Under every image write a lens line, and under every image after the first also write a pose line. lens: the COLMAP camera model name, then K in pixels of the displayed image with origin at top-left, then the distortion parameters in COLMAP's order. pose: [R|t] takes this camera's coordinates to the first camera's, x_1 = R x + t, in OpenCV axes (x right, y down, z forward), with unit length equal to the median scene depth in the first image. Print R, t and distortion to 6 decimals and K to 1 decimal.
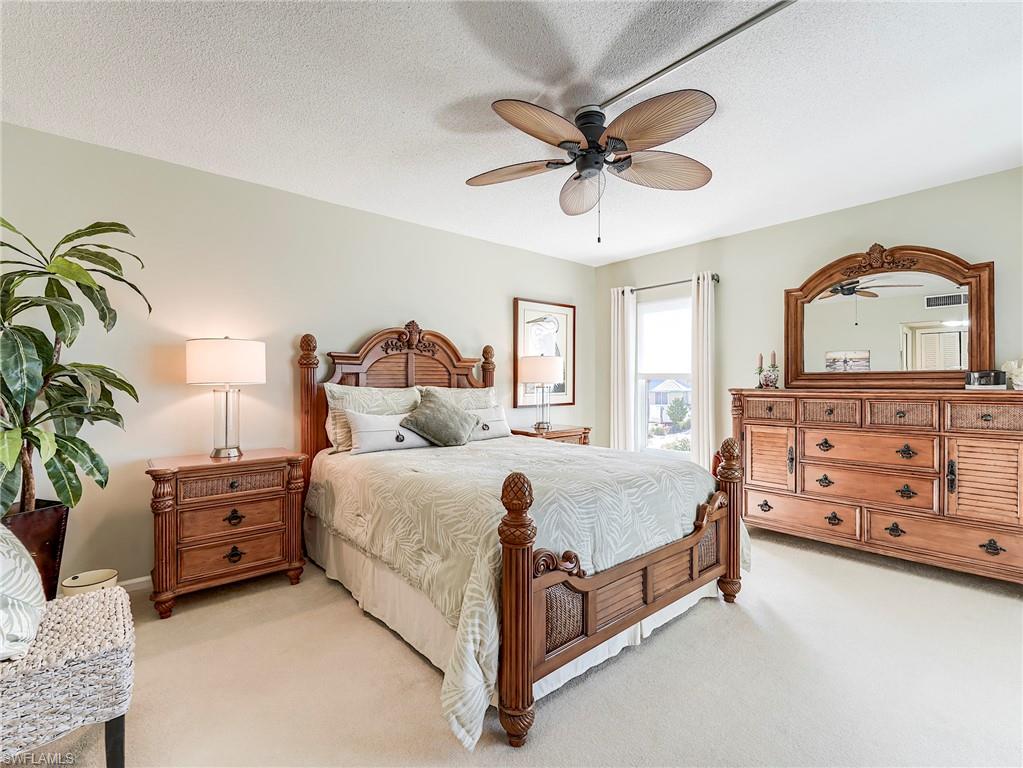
lens RADIAL K [[470.0, 0, 511.0], [0, 470.0, 387.2], [0, 0, 1]] dist [0.009069, -0.005825]
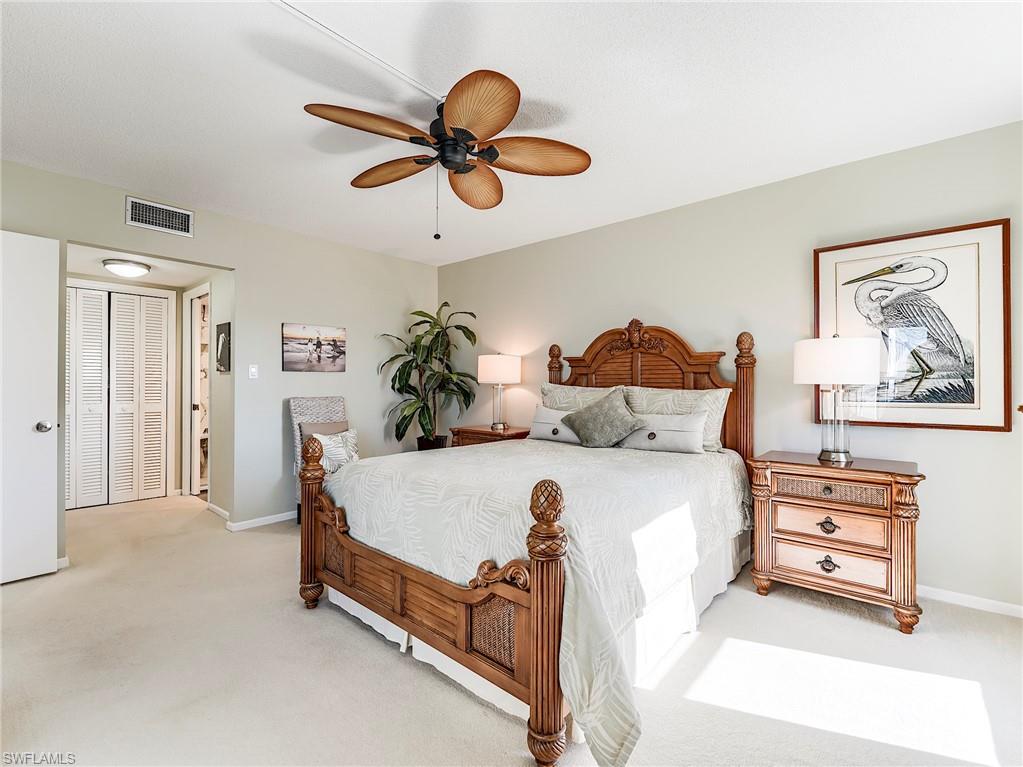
lens RADIAL K [[470.0, 0, 511.8], [0, 470.0, 381.5], [0, 0, 1]] dist [0.009069, -0.005825]
pose [[0.136791, -0.001399, -0.990599, 0.713709], [-0.013129, 0.999909, -0.003225, -0.005461], [0.990513, 0.013447, 0.136760, 0.613896]]
